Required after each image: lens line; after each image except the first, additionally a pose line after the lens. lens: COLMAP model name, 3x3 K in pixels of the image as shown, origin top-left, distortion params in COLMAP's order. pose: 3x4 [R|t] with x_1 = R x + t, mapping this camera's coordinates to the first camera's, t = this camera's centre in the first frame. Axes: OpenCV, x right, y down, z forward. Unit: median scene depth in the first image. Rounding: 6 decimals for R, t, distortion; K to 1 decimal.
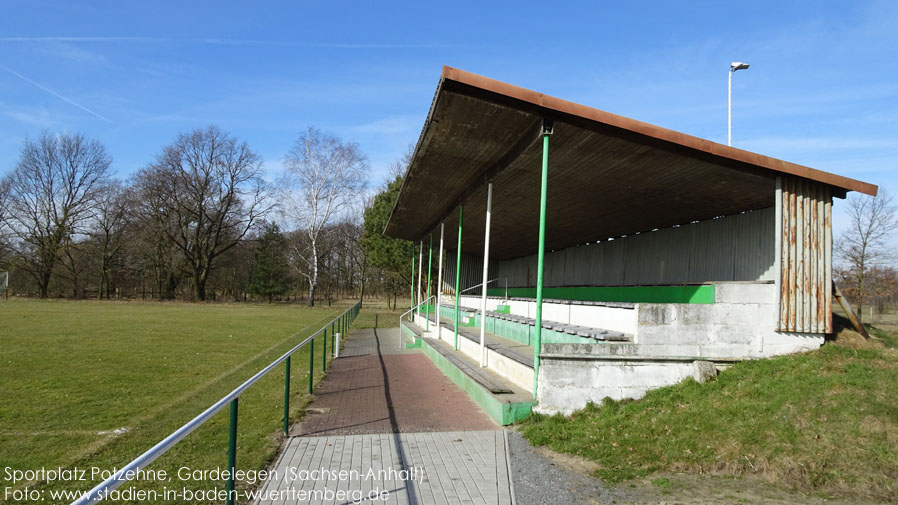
lens RADIAL K [[639.5, 0, 449.3], [0, 639.5, 249.7], [0, 0, 1]] dist [0.007620, 0.012627]
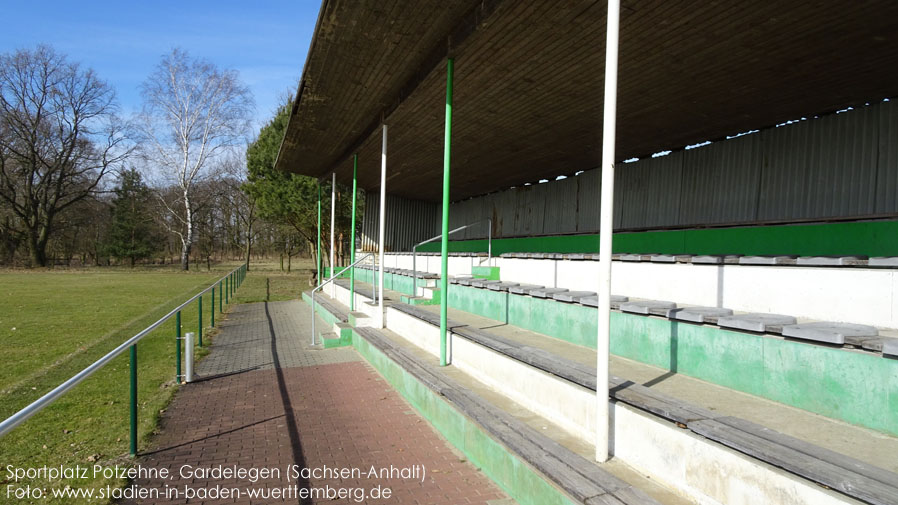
lens RADIAL K [[639.5, 0, 447.8], [0, 639.5, 251.9], [0, 0, 1]] dist [0.007620, 0.012627]
pose [[0.986461, -0.021016, 0.162643, -0.039325], [0.009637, 0.997470, 0.070439, 0.024775], [-0.163712, -0.067918, 0.984167, 0.336921]]
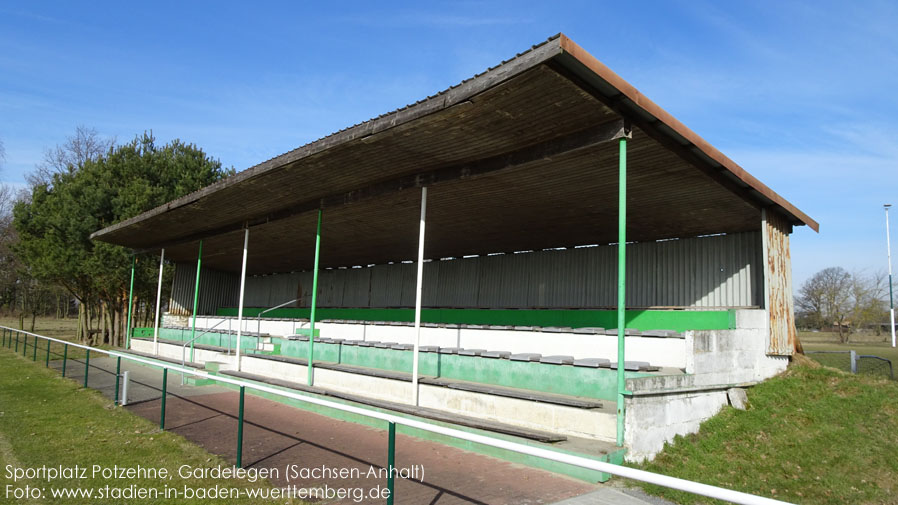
lens RADIAL K [[639.5, 0, 448.2], [0, 639.5, 253.6], [0, 0, 1]] dist [0.007620, 0.012627]
pose [[0.851210, 0.049373, 0.522498, -0.172595], [-0.037943, 0.998749, -0.032561, 0.005275], [-0.523452, 0.007891, 0.852019, 0.131552]]
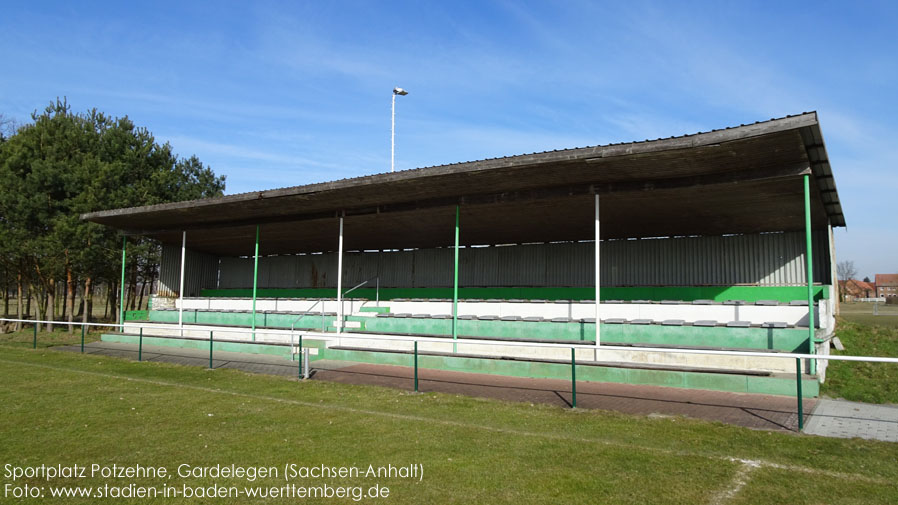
lens RADIAL K [[639.5, 0, 444.5], [0, 639.5, 256.7], [0, 0, 1]] dist [0.007620, 0.012627]
pose [[0.671140, 0.023114, 0.740971, -0.457330], [-0.036126, 0.999346, 0.001547, 0.005226], [-0.740450, -0.027807, 0.671536, 0.227522]]
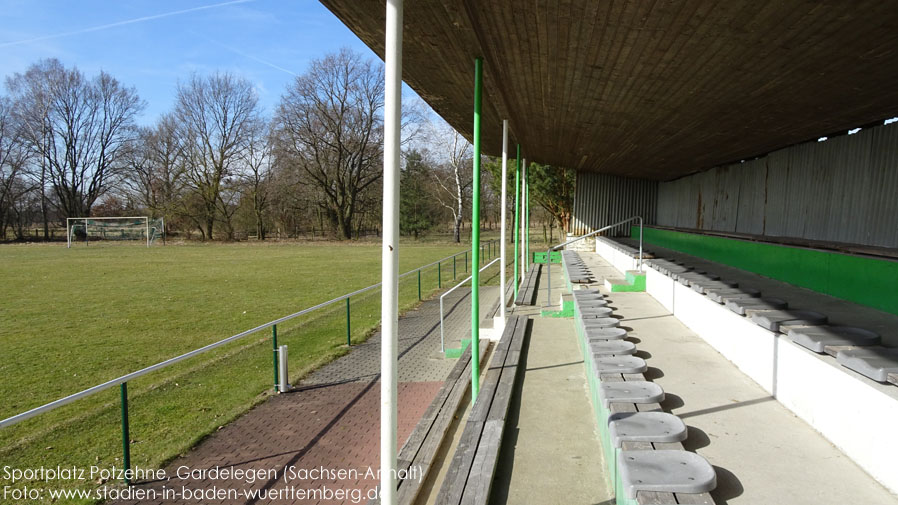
lens RADIAL K [[639.5, 0, 447.0], [0, 639.5, 251.6], [0, 0, 1]] dist [0.007620, 0.012627]
pose [[0.956802, -0.023183, -0.289814, 0.073070], [0.057726, 0.992118, 0.111218, 0.003100], [0.284951, -0.123143, 0.950599, 0.382187]]
